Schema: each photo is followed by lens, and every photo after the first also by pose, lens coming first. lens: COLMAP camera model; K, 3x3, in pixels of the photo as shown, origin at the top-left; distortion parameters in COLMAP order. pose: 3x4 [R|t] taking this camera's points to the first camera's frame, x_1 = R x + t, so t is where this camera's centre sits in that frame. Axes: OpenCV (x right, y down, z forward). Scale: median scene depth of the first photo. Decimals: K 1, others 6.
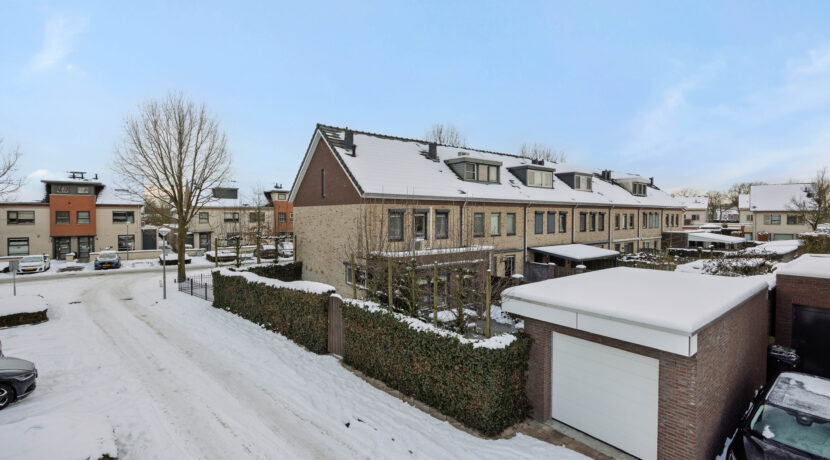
lens RADIAL K [[356.8, 0, 415.0], [0, 356.8, 230.0], [0, 0, 1]] dist [-0.000374, -0.000186]
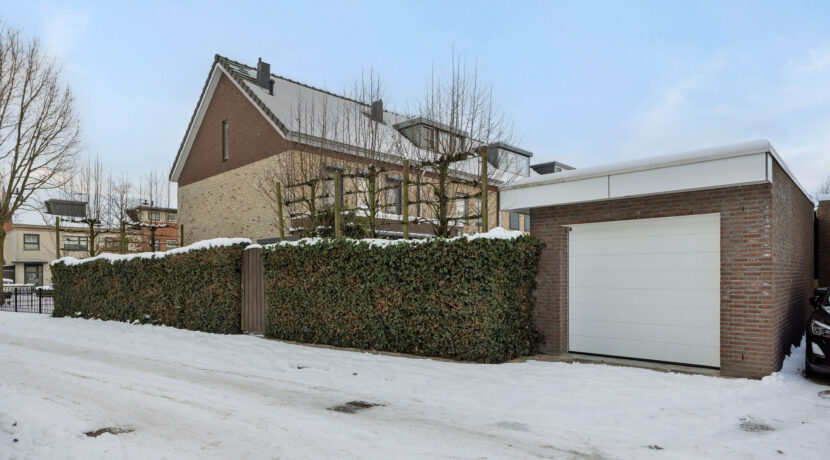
lens RADIAL K [[478.5, 0, 415.0], [0, 478.5, 230.0], [0, 0, 1]] dist [0.001835, 0.013955]
pose [[0.990782, -0.004955, 0.135373, -0.024152], [0.007412, 0.999817, -0.017651, 0.111778], [-0.135261, 0.018492, 0.990637, 0.023244]]
